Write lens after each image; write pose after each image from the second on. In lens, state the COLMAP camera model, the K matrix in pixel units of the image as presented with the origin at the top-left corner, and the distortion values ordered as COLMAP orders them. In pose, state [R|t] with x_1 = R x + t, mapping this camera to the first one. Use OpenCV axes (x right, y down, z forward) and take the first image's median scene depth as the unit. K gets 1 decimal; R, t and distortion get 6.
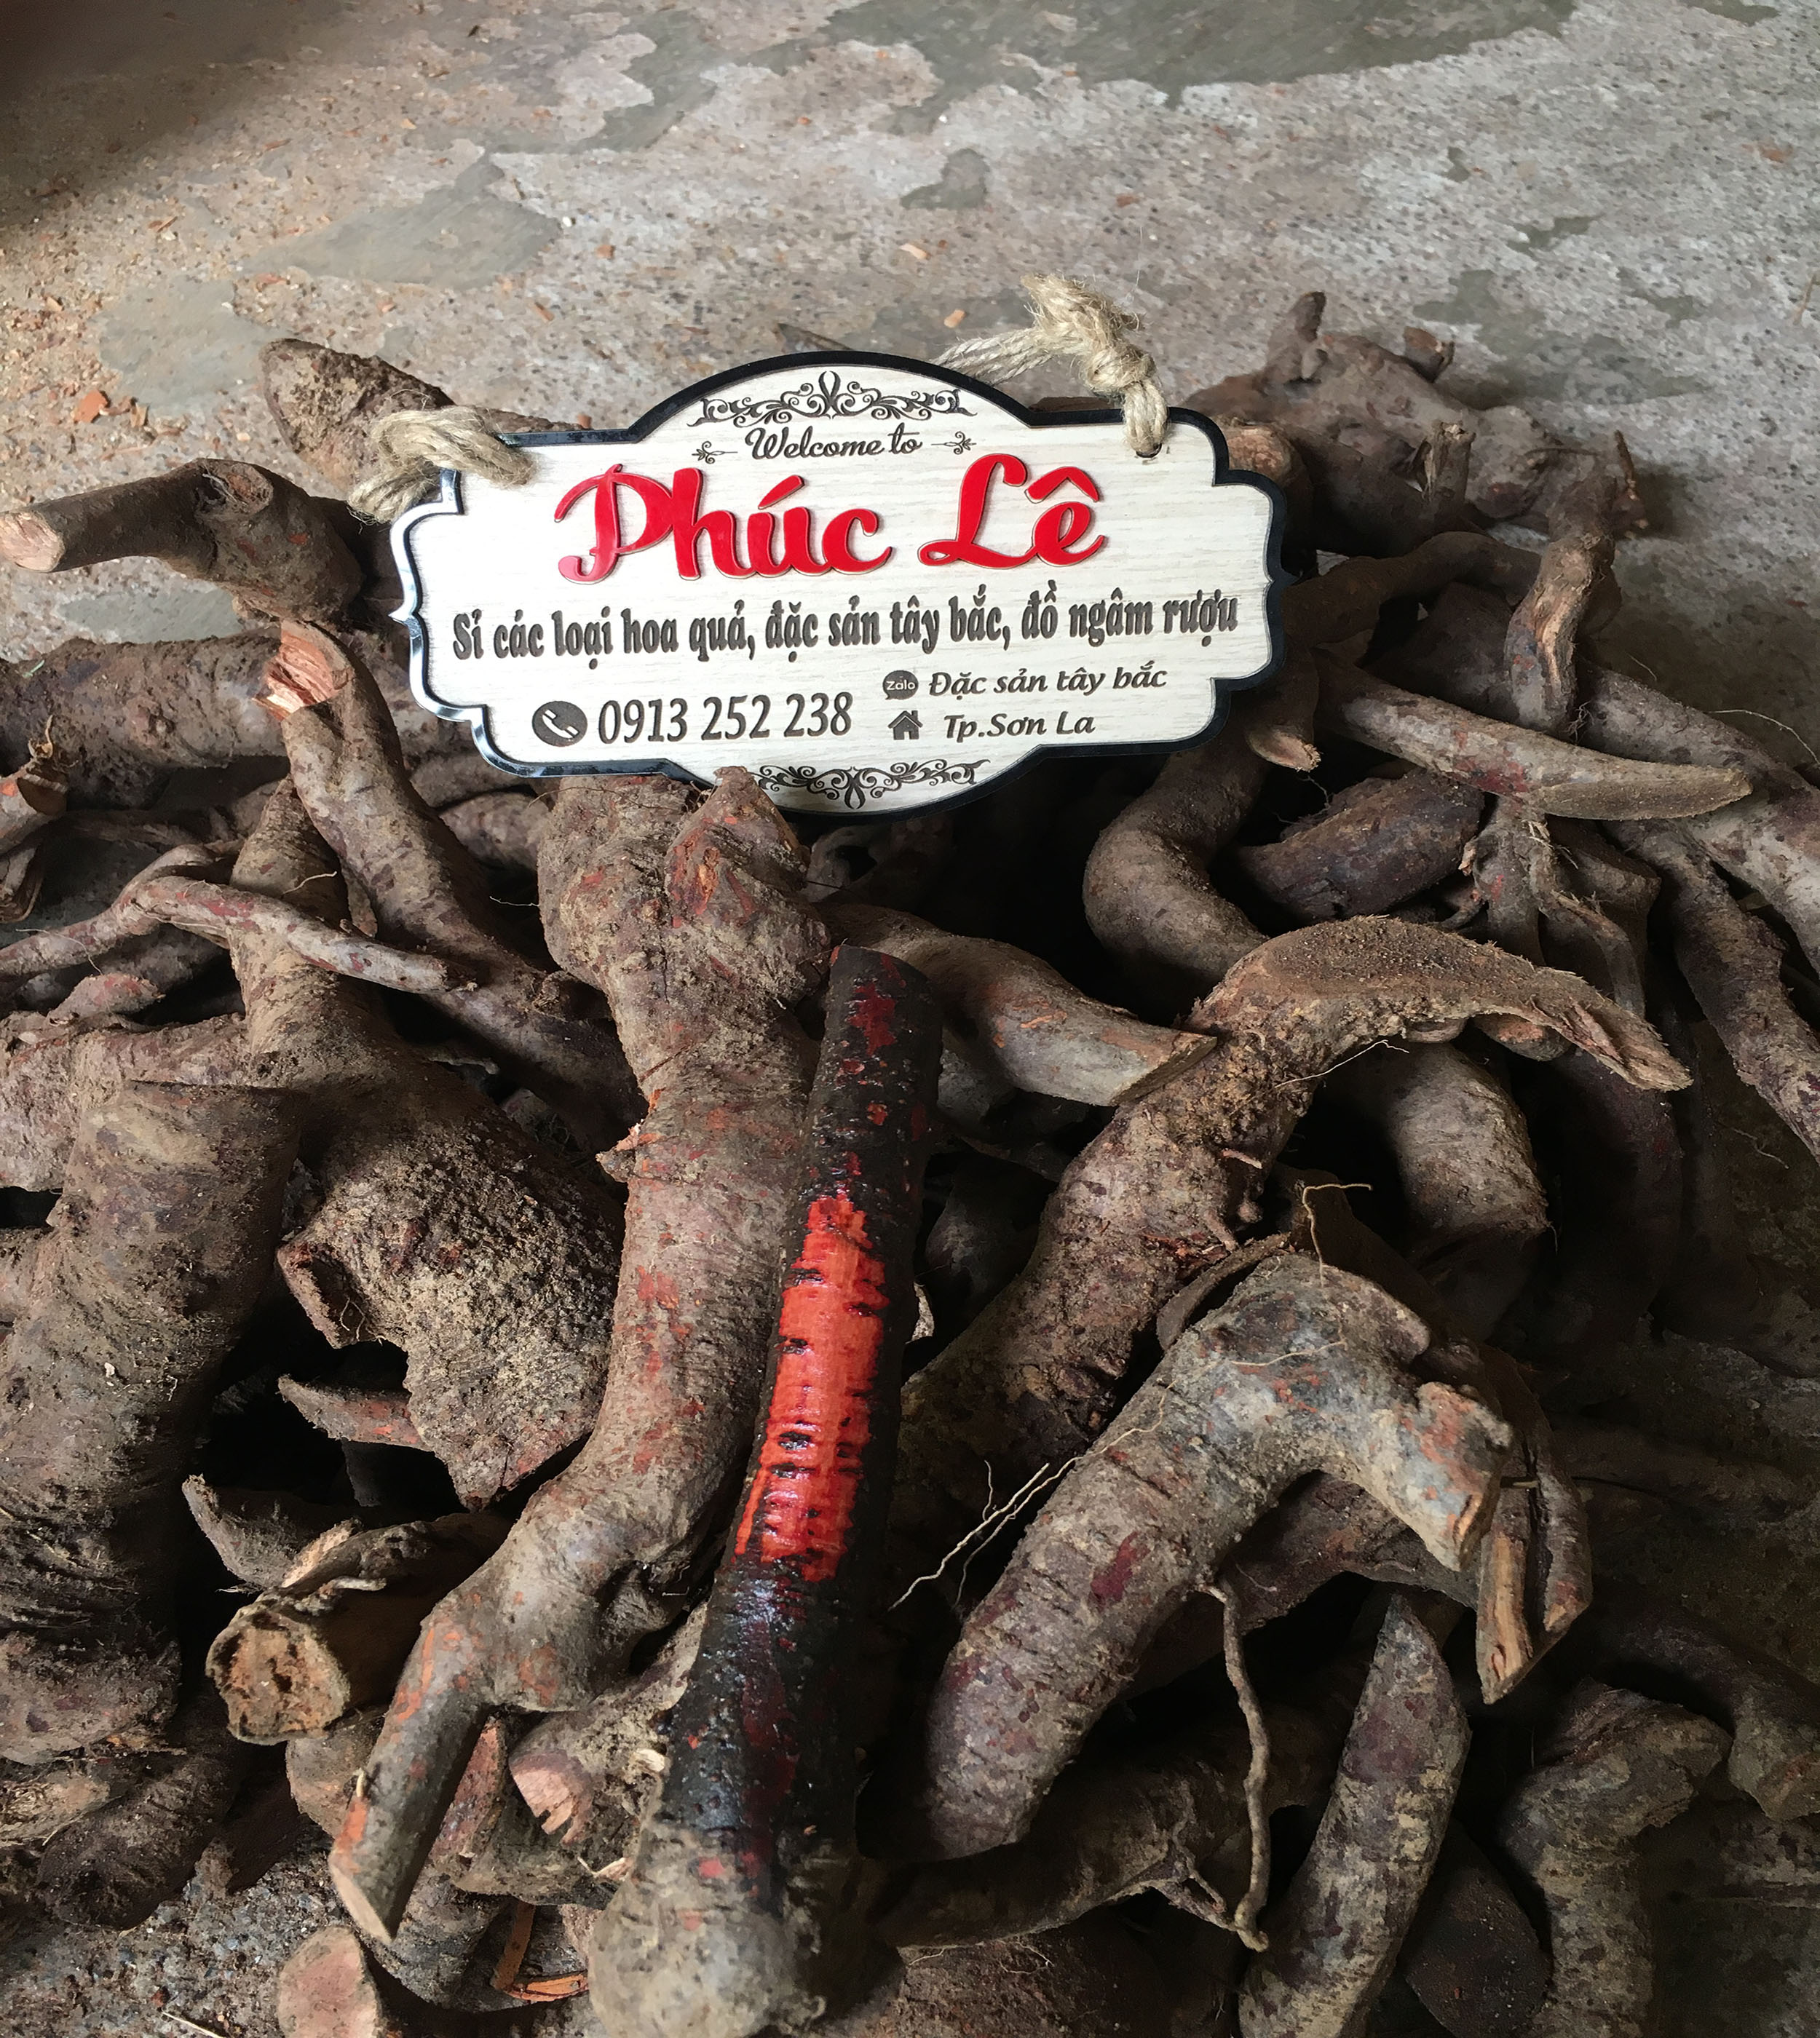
lens RADIAL K [[1942.5, 0, 915.1], [0, 1942.5, 865.6], [0, 0, 1]] dist [0.047017, -0.085271]
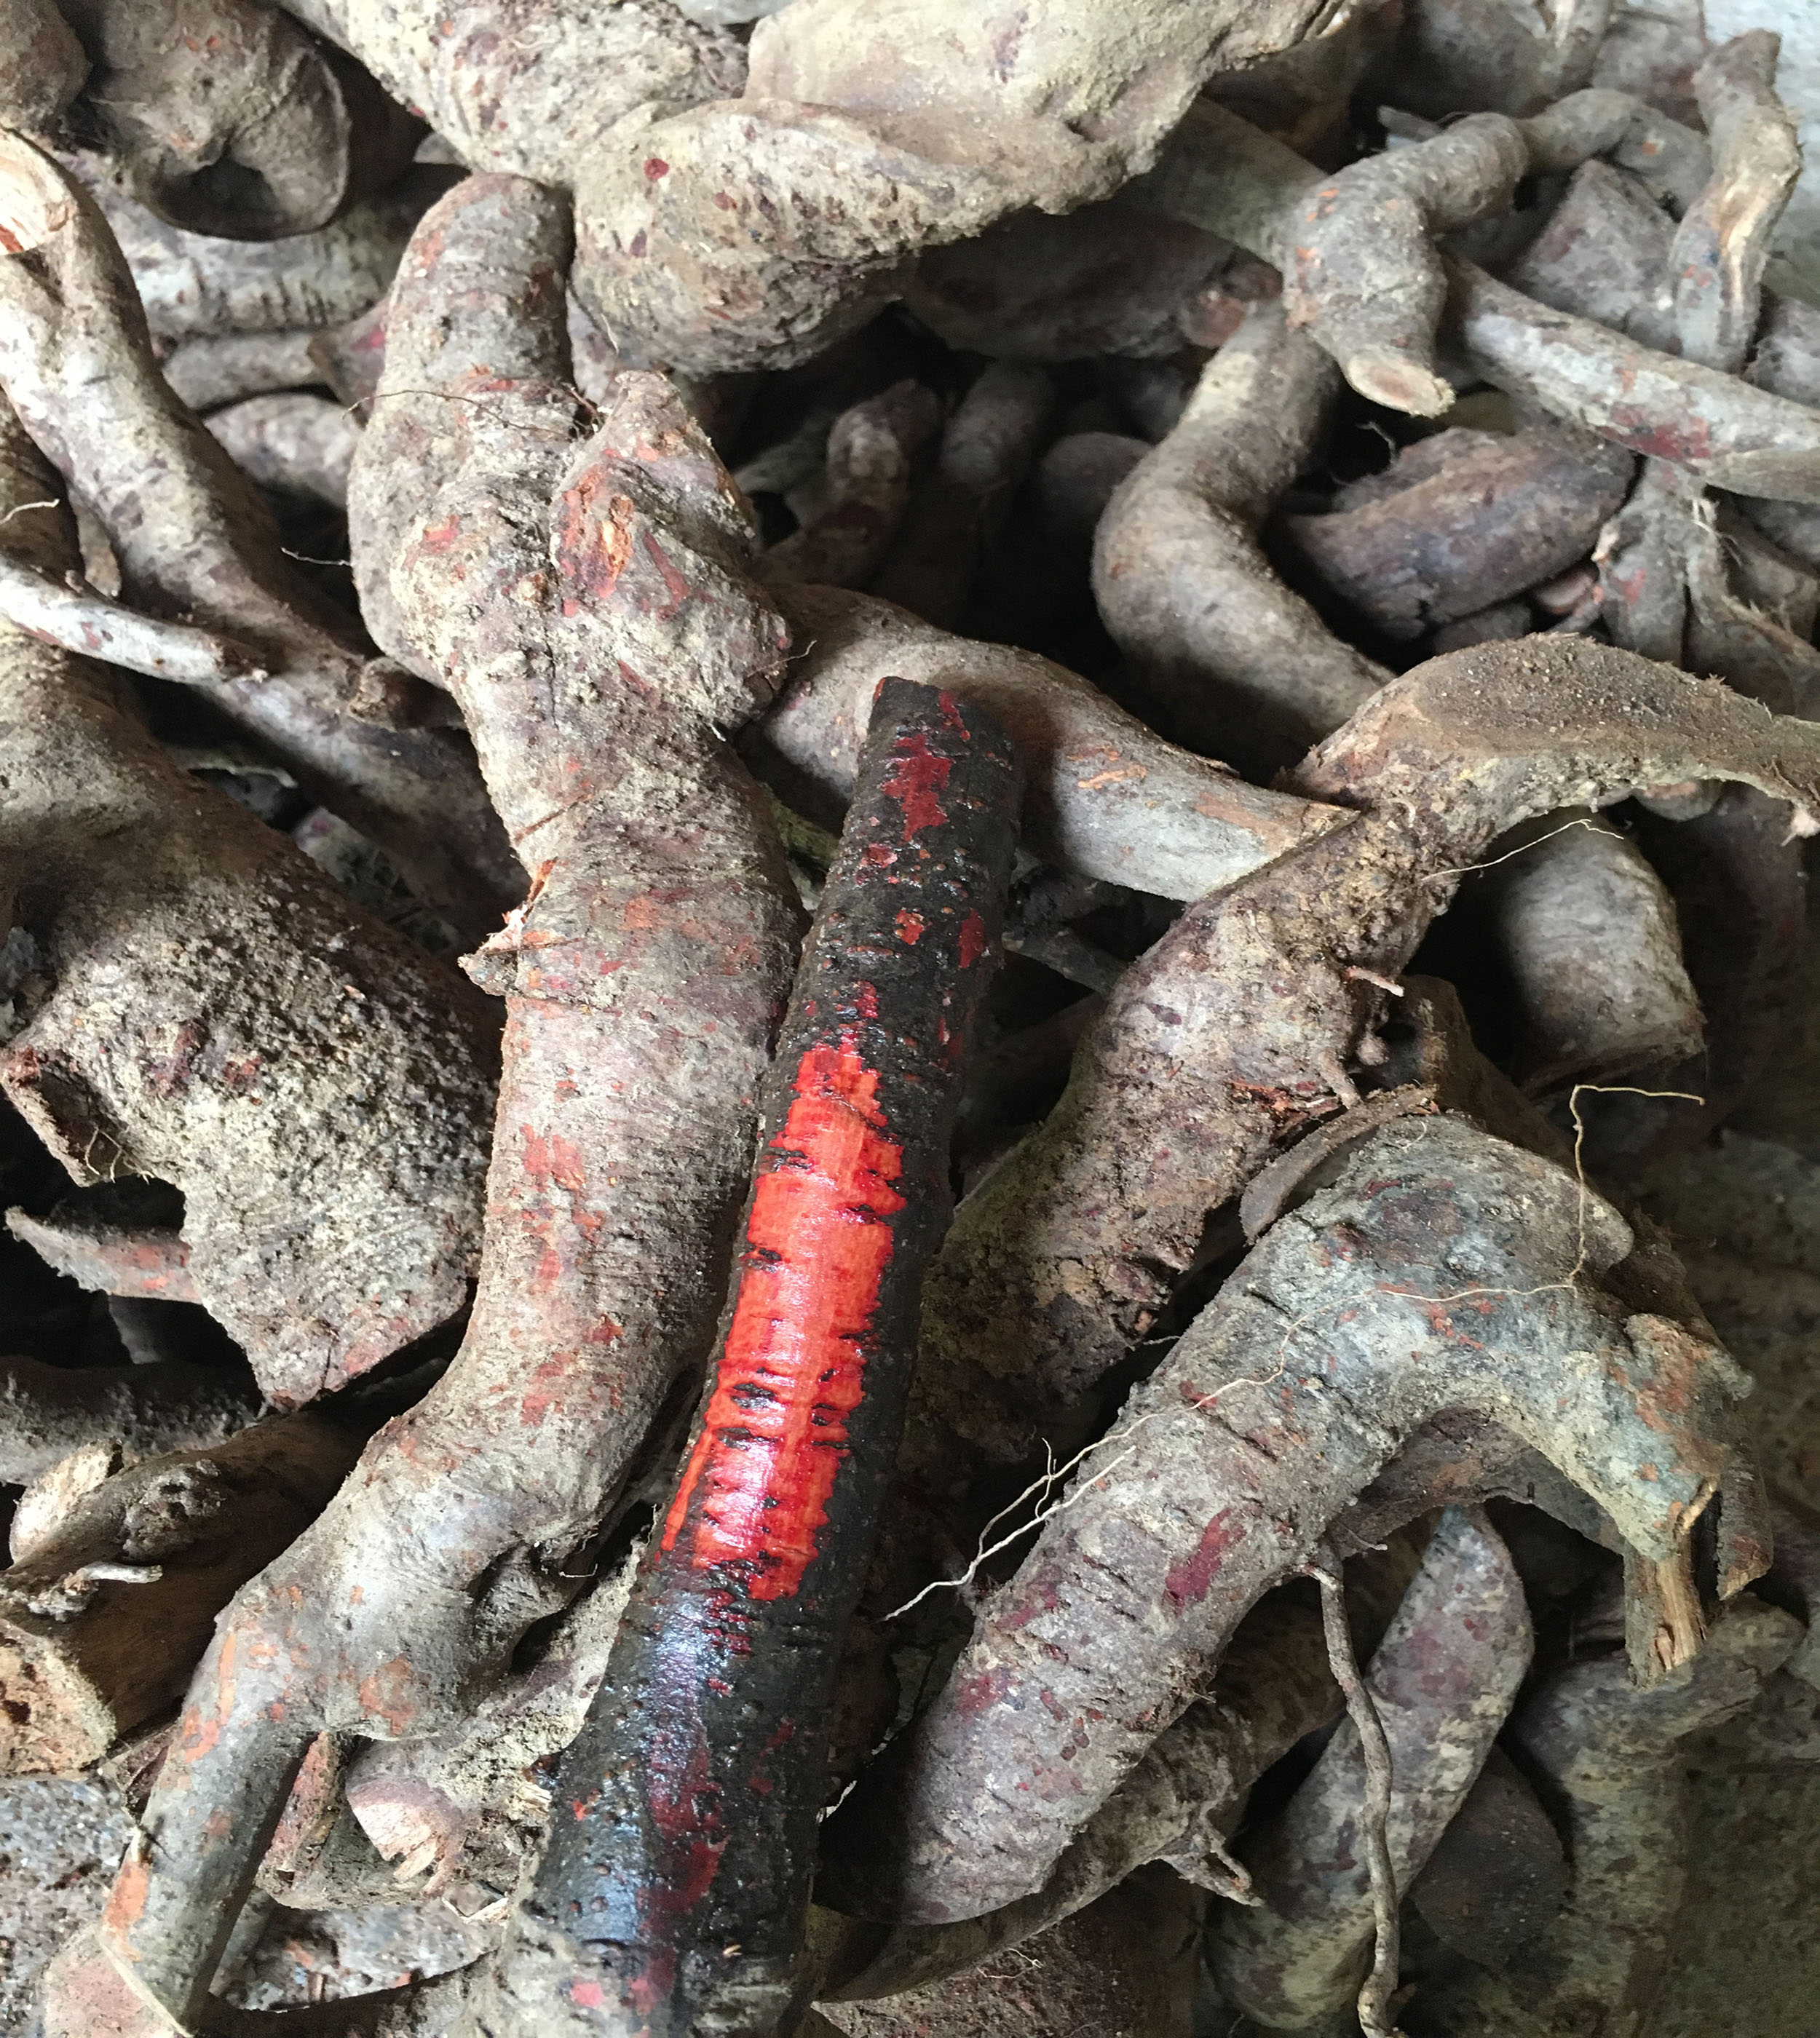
lens RADIAL K [[2151.3, 0, 898.2], [0, 2151.3, 1013.2], [0, 0, 1]] dist [0.082611, -0.224927]
pose [[0.997251, 0.027230, 0.068919, -0.056896], [-0.042234, 0.973060, 0.226651, -0.008732], [-0.060891, -0.228938, 0.971535, 0.233496]]
